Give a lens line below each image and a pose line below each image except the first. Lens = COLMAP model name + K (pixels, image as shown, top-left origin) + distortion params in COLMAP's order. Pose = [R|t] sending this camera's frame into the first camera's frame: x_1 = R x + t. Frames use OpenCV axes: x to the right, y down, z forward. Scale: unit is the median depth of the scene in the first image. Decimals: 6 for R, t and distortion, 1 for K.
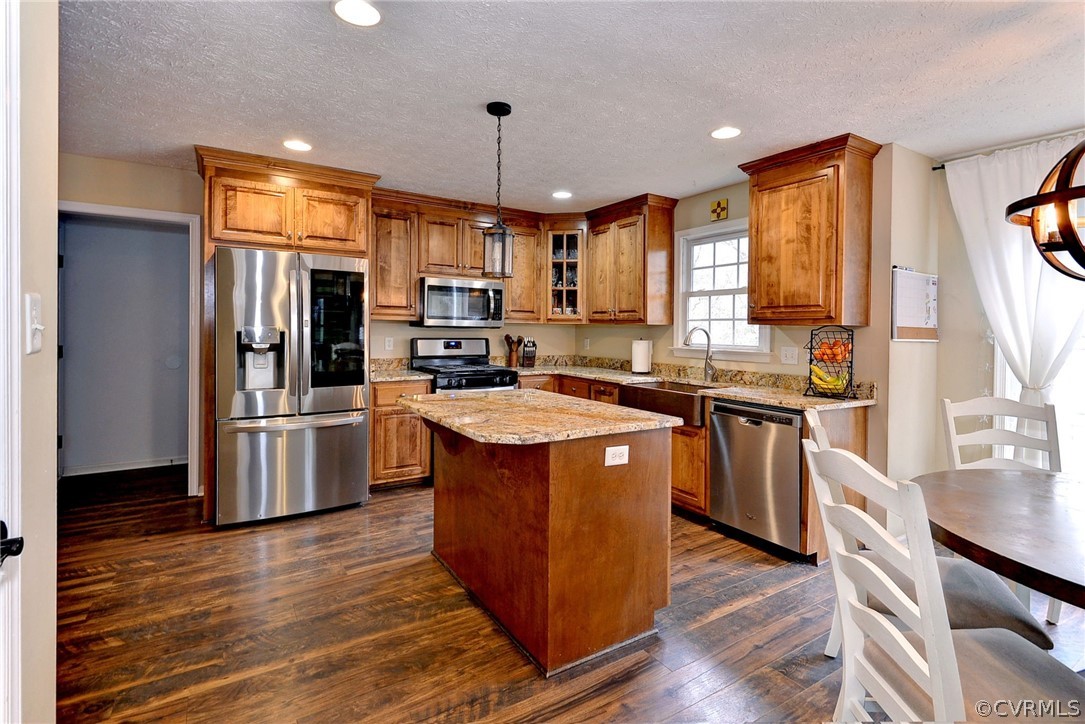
lens RADIAL K [[499.1, 0, 545.1], [0, 499.1, 335.5], [0, 0, 1]] dist [0.003284, -0.001552]
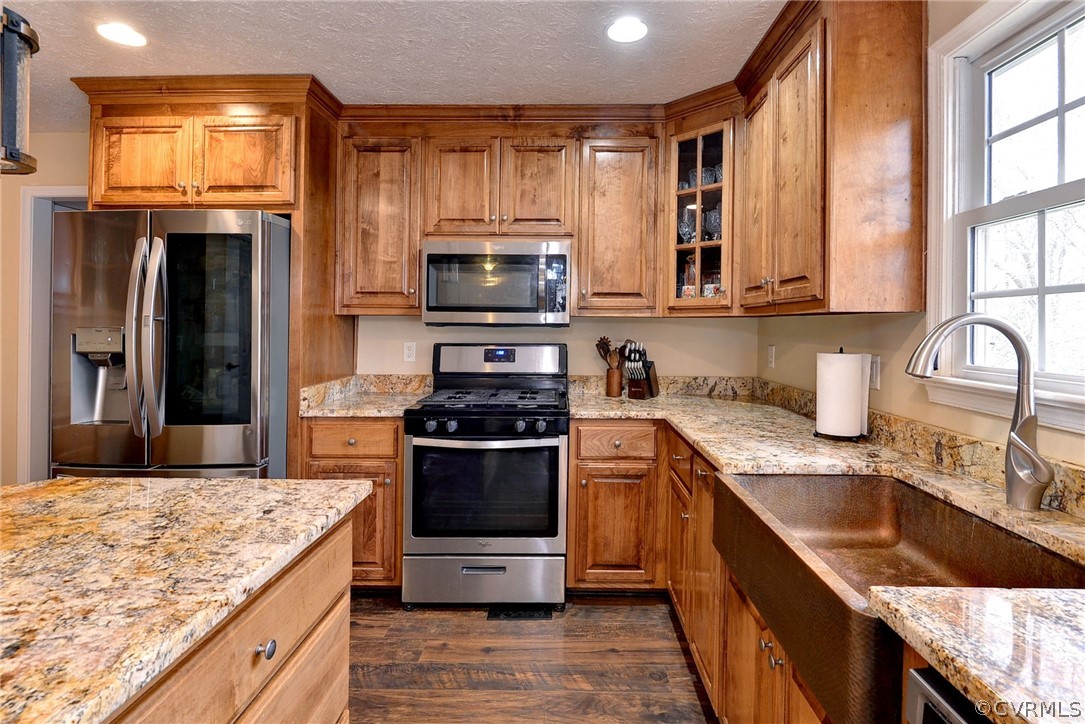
lens RADIAL K [[528.5, 0, 582.4], [0, 528.5, 332.0], [0, 0, 1]] dist [-0.013932, -0.004230]
pose [[0.851739, -0.004233, -0.523949, 0.267775], [-0.000060, 0.999967, -0.008176, -0.004232], [0.523966, 0.006995, 0.851711, 0.612396]]
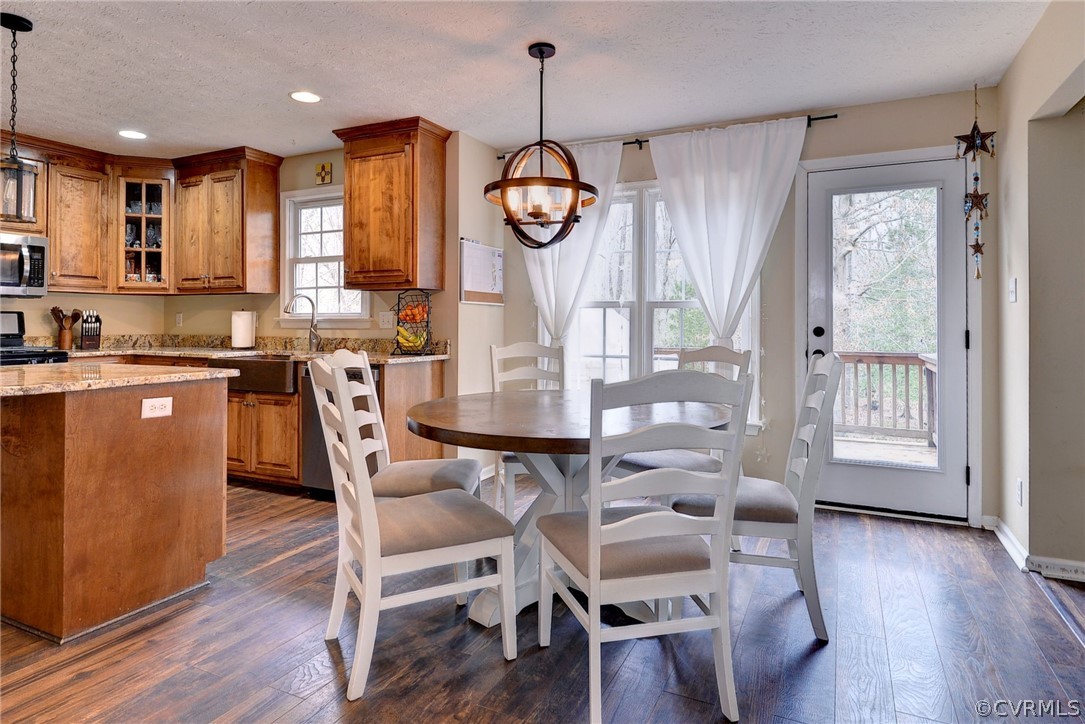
lens RADIAL K [[605.4, 0, 525.0], [0, 605.4, 311.4], [0, 0, 1]] dist [0.002339, -0.004076]
pose [[0.856287, -0.005696, 0.516469, 0.075810], [0.018739, 0.999623, -0.020043, 0.045830], [-0.516160, 0.026841, 0.856072, -0.197203]]
